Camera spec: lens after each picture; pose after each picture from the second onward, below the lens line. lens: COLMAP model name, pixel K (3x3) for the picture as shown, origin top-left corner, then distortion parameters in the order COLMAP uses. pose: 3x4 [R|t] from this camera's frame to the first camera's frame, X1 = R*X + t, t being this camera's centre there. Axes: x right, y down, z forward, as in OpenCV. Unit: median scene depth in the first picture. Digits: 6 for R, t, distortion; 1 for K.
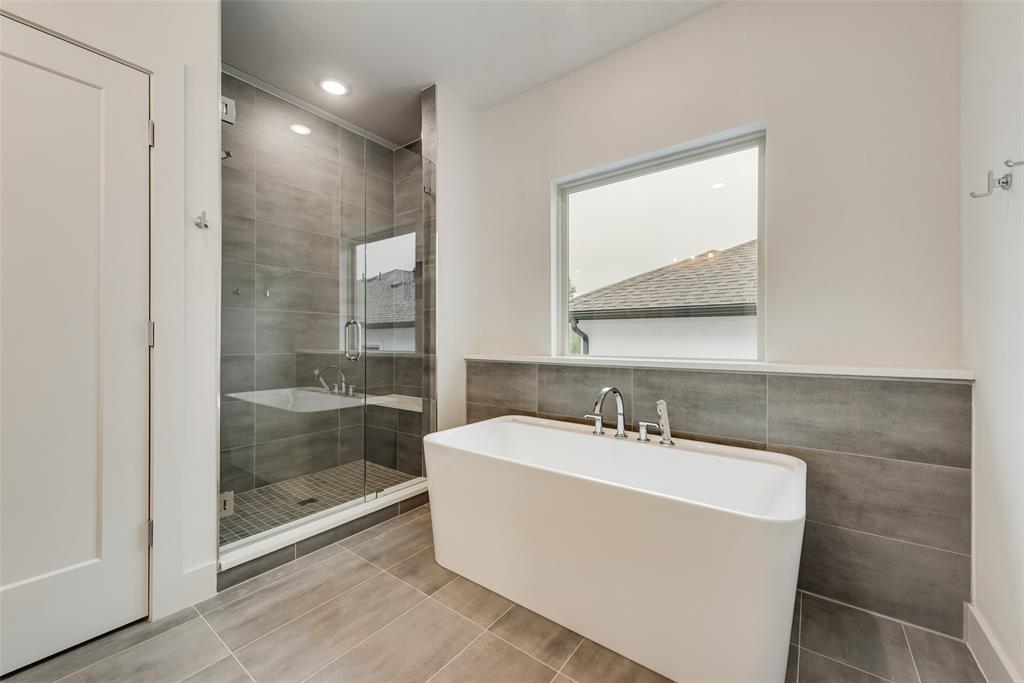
lens RADIAL K [[398.2, 0, 508.4], [0, 398.2, 338.4], [0, 0, 1]] dist [0.007710, -0.001156]
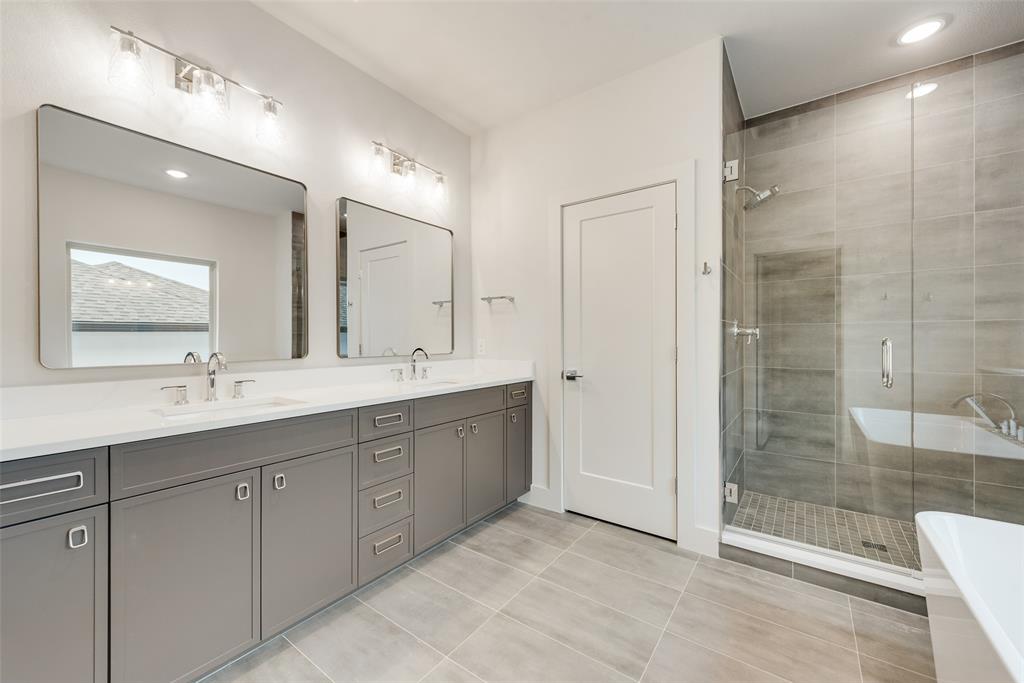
lens RADIAL K [[398.2, 0, 509.2], [0, 398.2, 341.9], [0, 0, 1]] dist [0.007710, -0.001156]
pose [[0.026439, 0.002805, -0.999647, 0.508145], [0.006693, 0.999973, 0.002983, -0.058085], [0.999628, -0.006770, 0.026419, 0.291303]]
